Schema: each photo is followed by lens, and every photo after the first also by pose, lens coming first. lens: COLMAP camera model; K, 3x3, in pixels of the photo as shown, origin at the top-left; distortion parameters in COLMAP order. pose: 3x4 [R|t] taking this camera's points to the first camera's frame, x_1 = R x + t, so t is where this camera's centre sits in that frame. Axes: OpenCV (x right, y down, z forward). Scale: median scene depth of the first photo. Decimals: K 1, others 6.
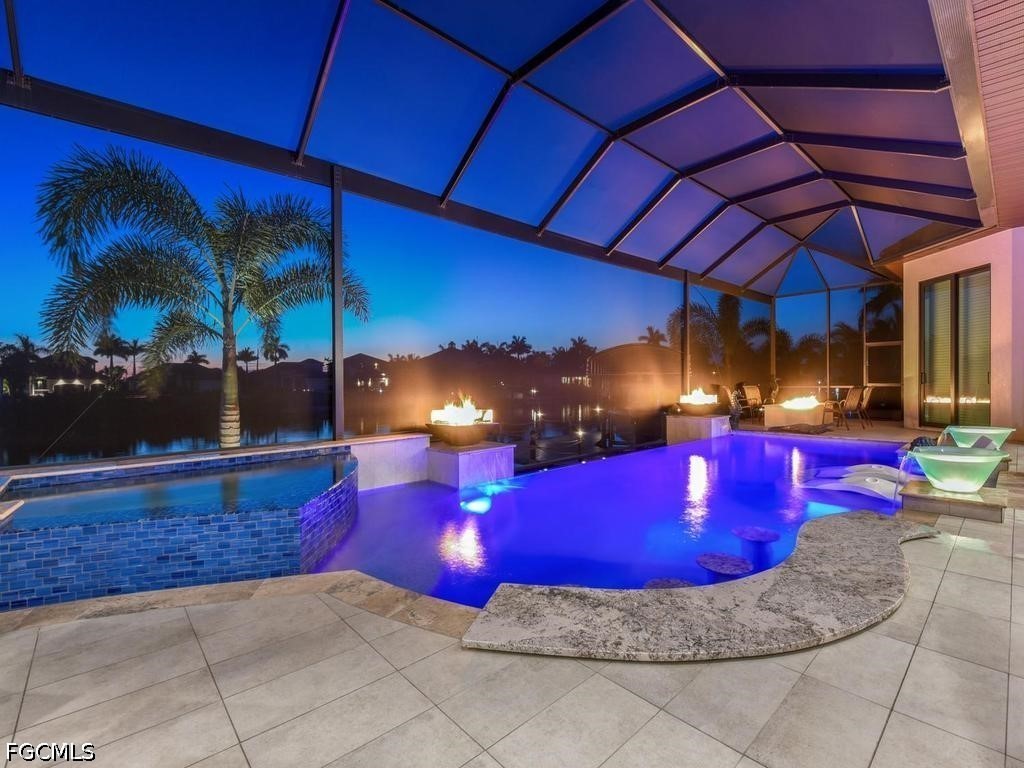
lens RADIAL K [[467.6, 0, 514.1], [0, 467.6, 381.1], [0, 0, 1]] dist [0.001653, -0.000648]
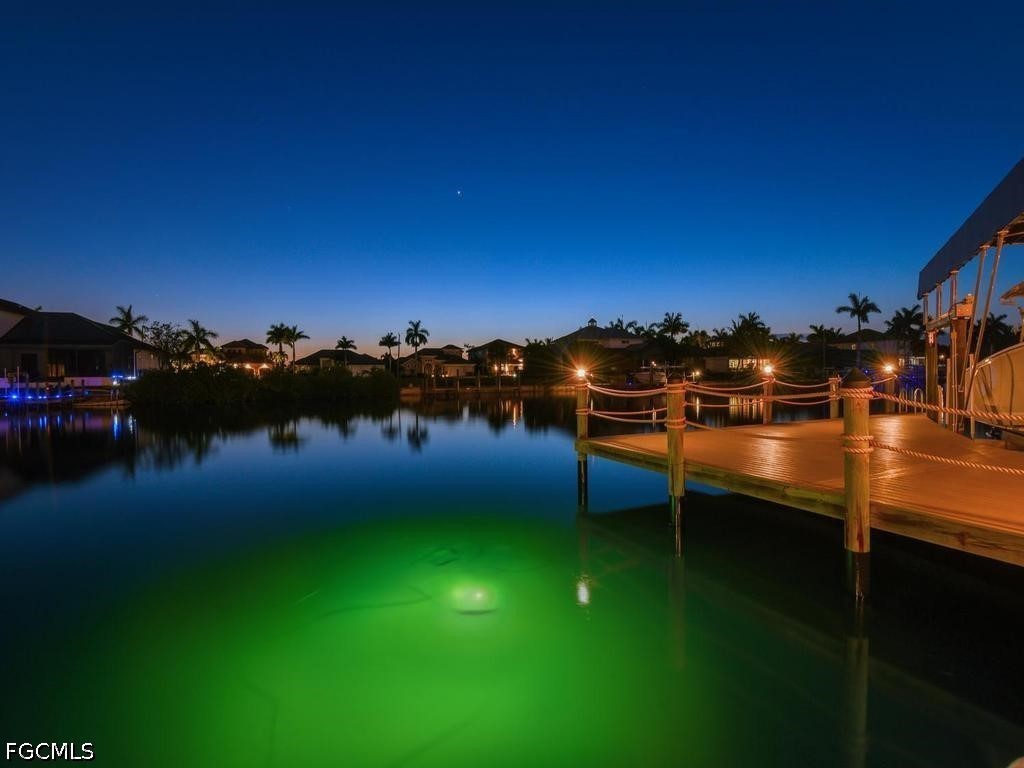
lens RADIAL K [[467.6, 0, 516.3], [0, 467.6, 376.7], [0, 0, 1]] dist [0.001653, -0.000648]
pose [[0.954823, 0.004601, -0.297138, -0.008430], [-0.002041, 0.999958, 0.008926, 0.012181], [0.297167, -0.007917, 0.954793, 0.108401]]
